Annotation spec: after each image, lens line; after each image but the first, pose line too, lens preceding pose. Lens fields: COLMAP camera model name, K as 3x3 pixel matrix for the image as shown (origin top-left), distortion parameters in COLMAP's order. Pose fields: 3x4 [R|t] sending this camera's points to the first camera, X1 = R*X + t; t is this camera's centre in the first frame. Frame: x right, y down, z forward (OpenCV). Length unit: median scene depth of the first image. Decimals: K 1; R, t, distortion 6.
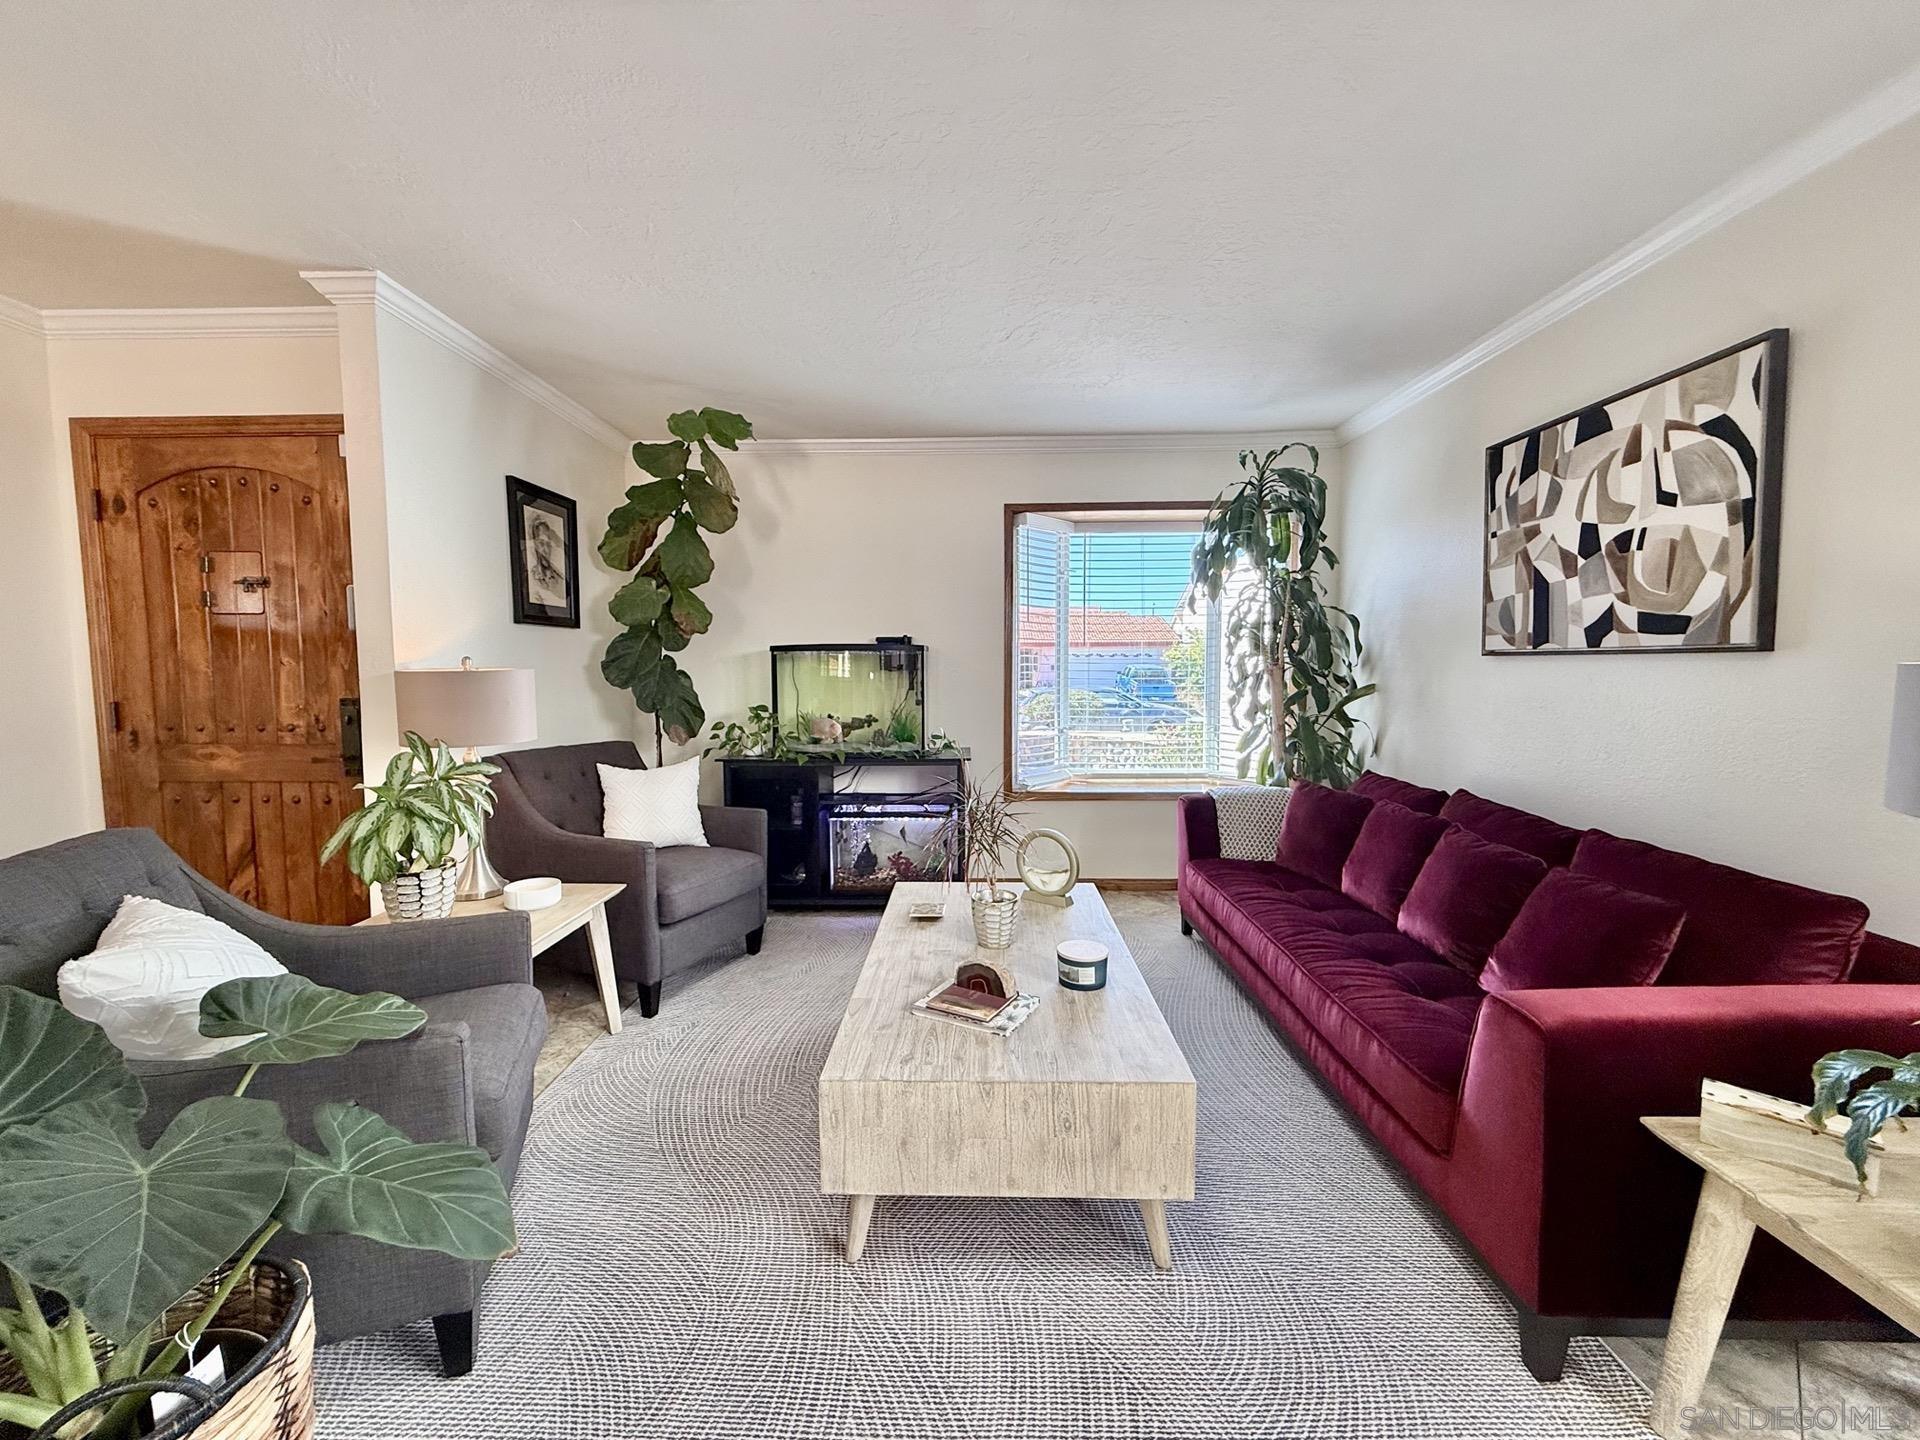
lens RADIAL K [[766.8, 0, 952.1], [0, 766.8, 715.6], [0, 0, 1]] dist [-0.000042, -0.000007]
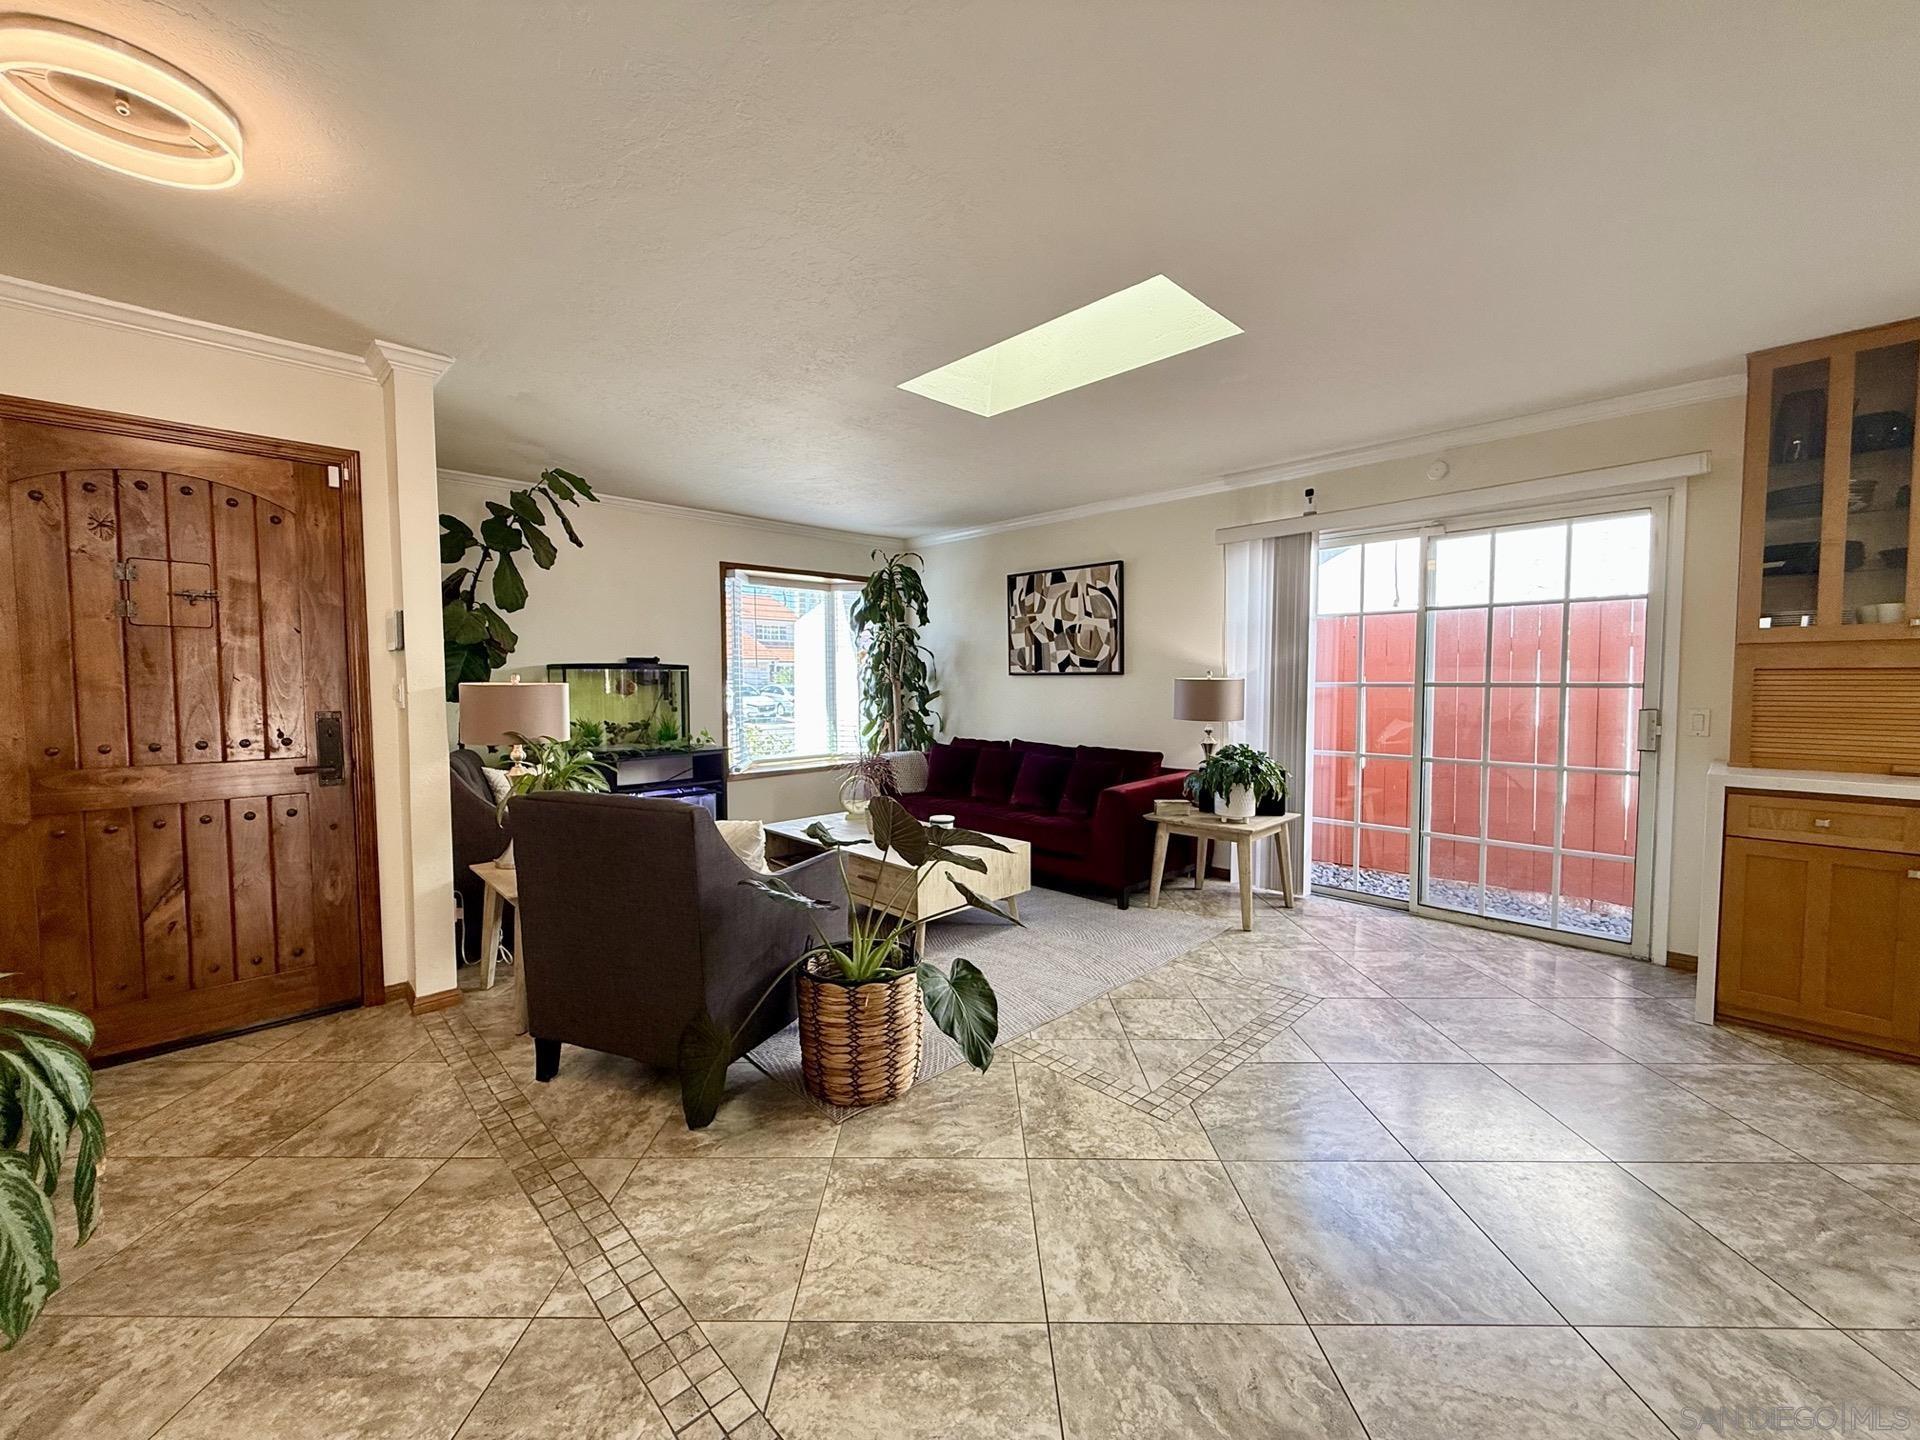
lens RADIAL K [[766.8, 0, 947.9], [0, 766.8, 719.3], [0, 0, 1]] dist [-0.000042, -0.000007]
pose [[0.703972, -0.036794, 0.709274, -0.976316], [0.048735, 0.998806, 0.003444, 0.026879], [-0.708553, 0.032142, 0.704925, -0.361994]]
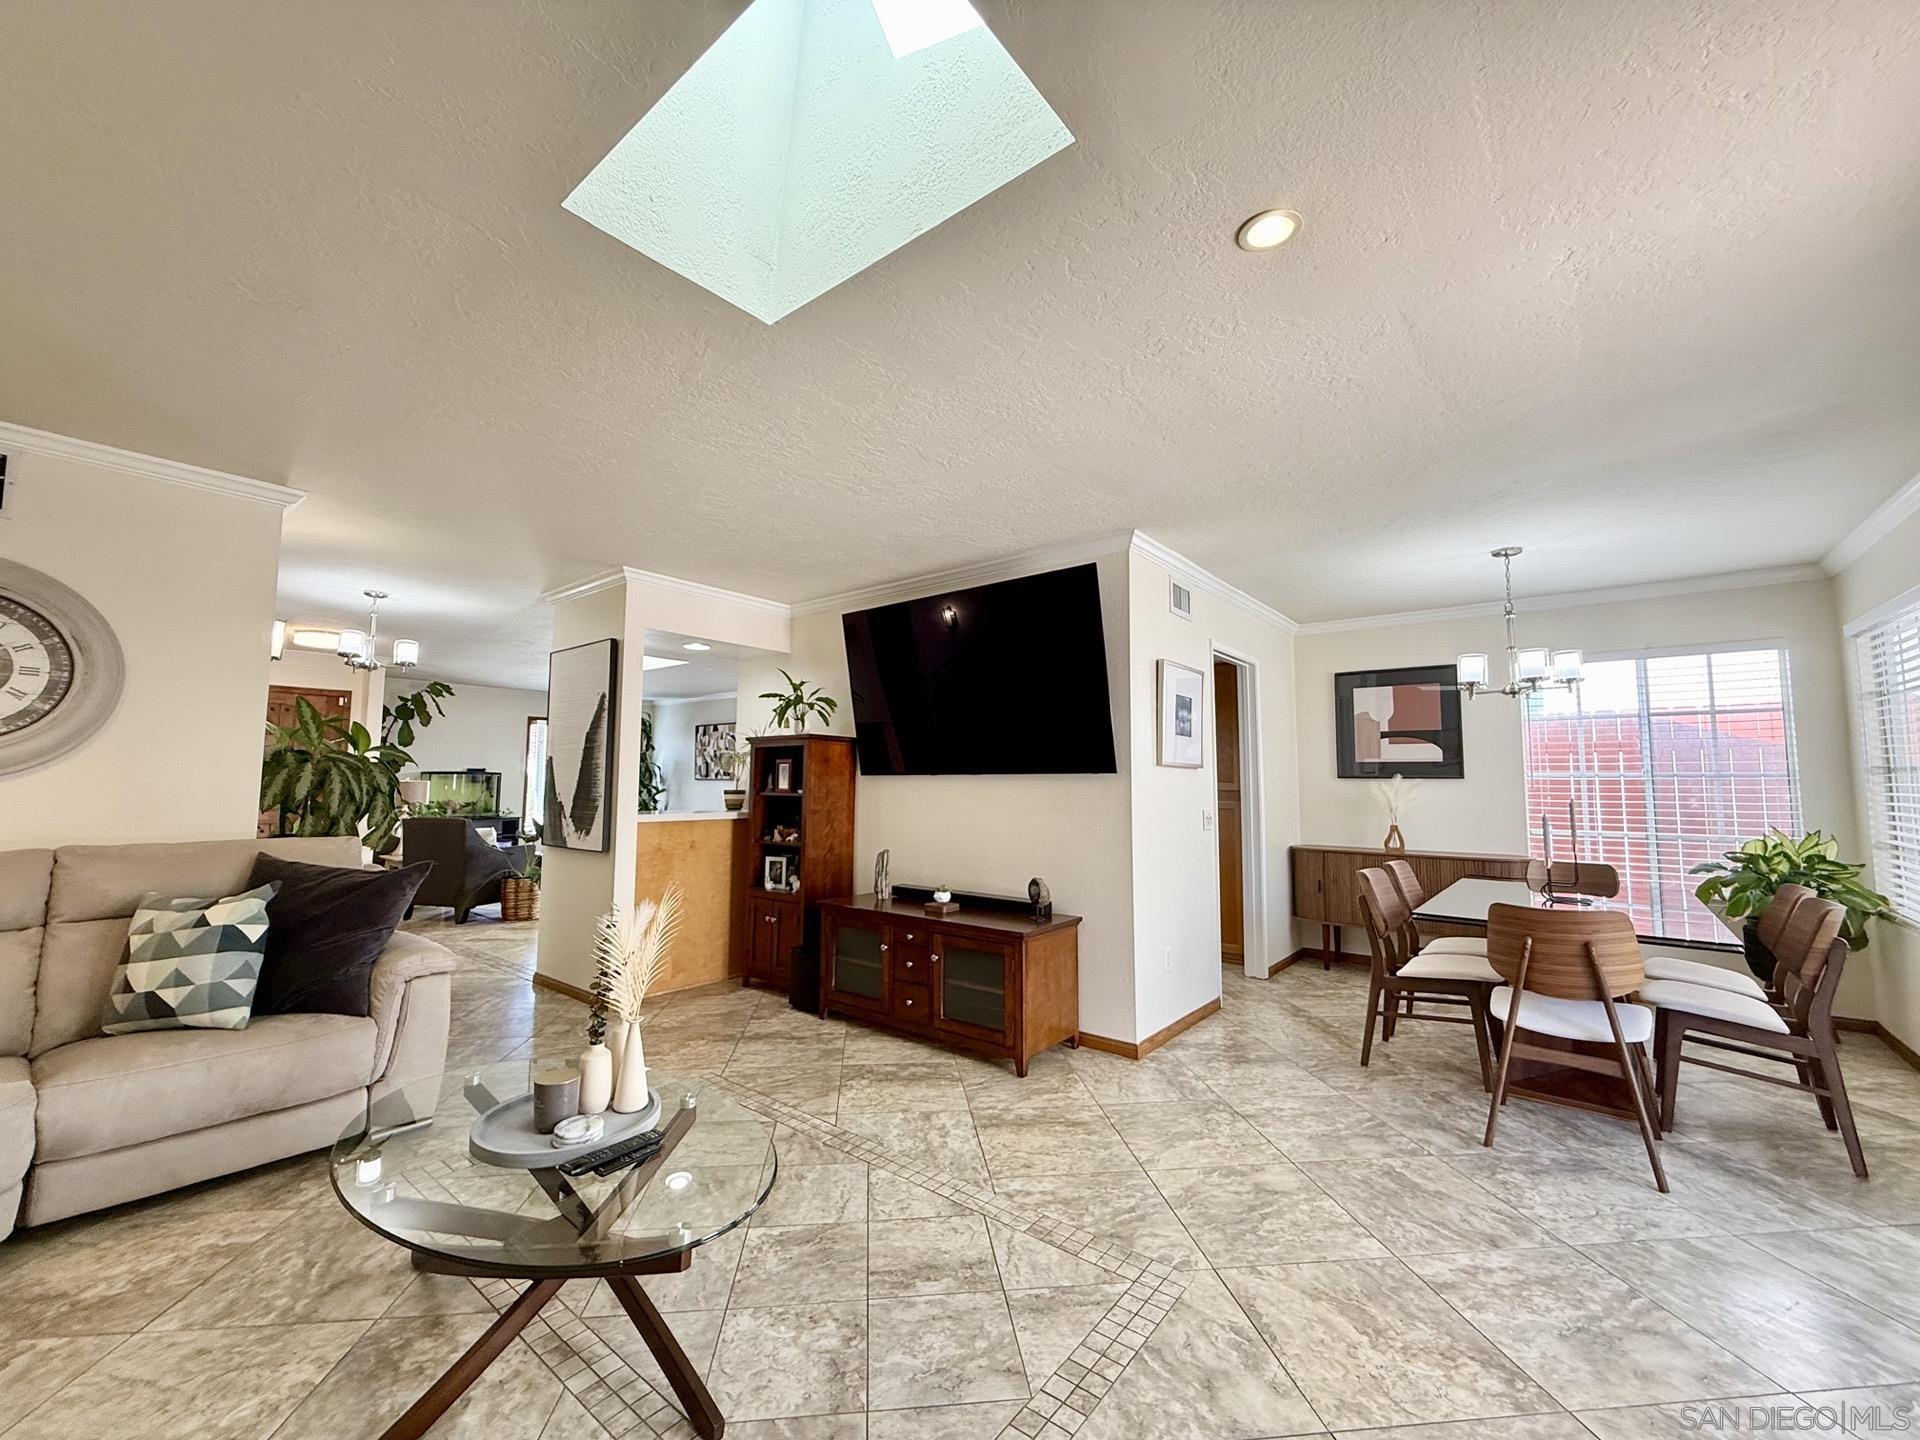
lens RADIAL K [[766.8, 0, 954.7], [0, 766.8, 717.2], [0, 0, 1]] dist [-0.000042, -0.000007]
pose [[0.609607, 0.075060, 0.789142, -1.665598], [0.045297, 0.990582, -0.129211, 0.176071], [-0.791409, 0.114514, 0.600466, -2.520311]]
